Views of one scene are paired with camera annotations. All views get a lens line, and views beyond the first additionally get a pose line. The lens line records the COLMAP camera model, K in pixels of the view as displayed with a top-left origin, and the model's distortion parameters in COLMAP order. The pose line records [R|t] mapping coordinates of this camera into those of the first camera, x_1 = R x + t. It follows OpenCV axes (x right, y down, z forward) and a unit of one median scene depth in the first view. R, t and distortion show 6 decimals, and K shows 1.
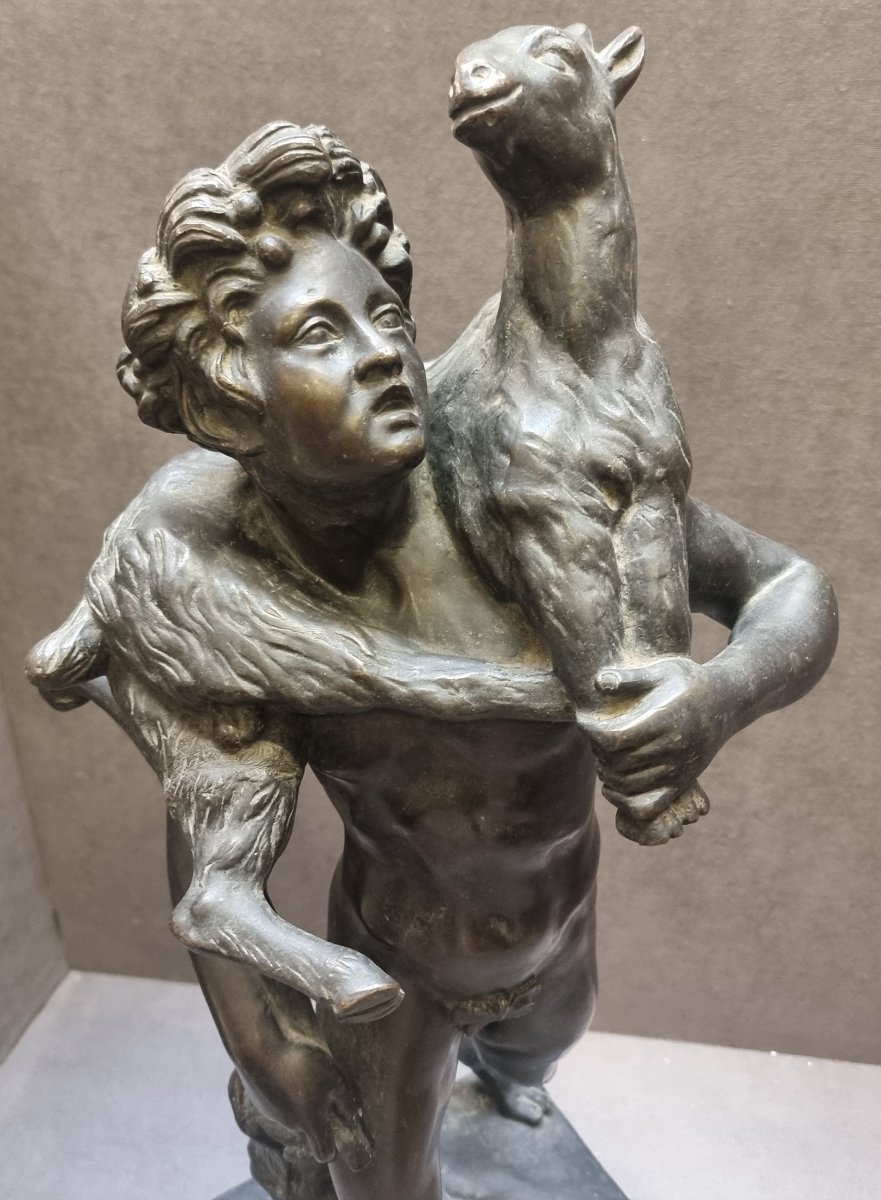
lens RADIAL K [[1107.1, 0, 442.1], [0, 1107.1, 601.3], [0, 0, 1]] dist [0.014607, 0.000000]
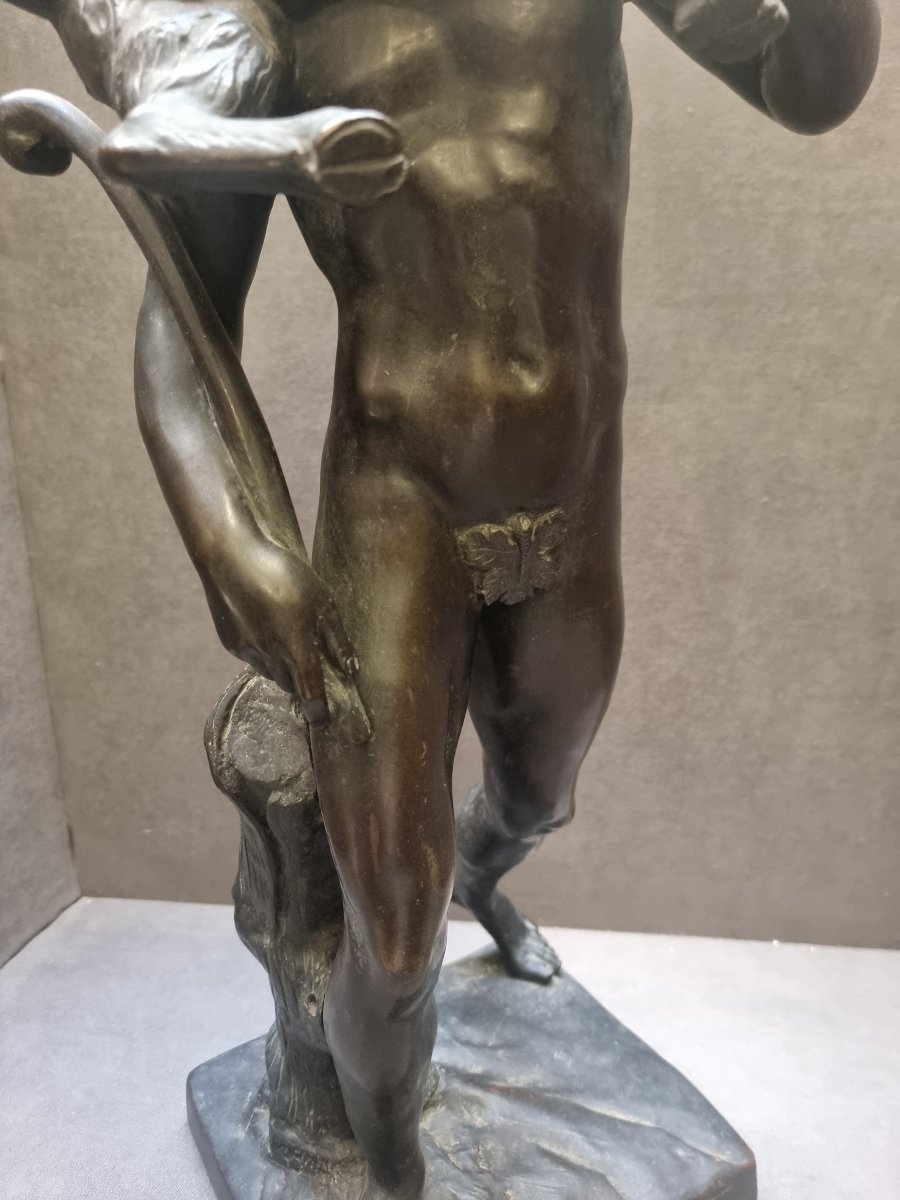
lens RADIAL K [[834.6, 0, 448.9], [0, 834.6, 605.6], [0, 0, 1]] dist [0.012610, -0.007262]
pose [[0.999642, -0.016015, 0.021439, -0.011826], [0.020591, 0.972016, -0.234011, 0.367229], [-0.017092, 0.234369, 0.971998, 0.255590]]
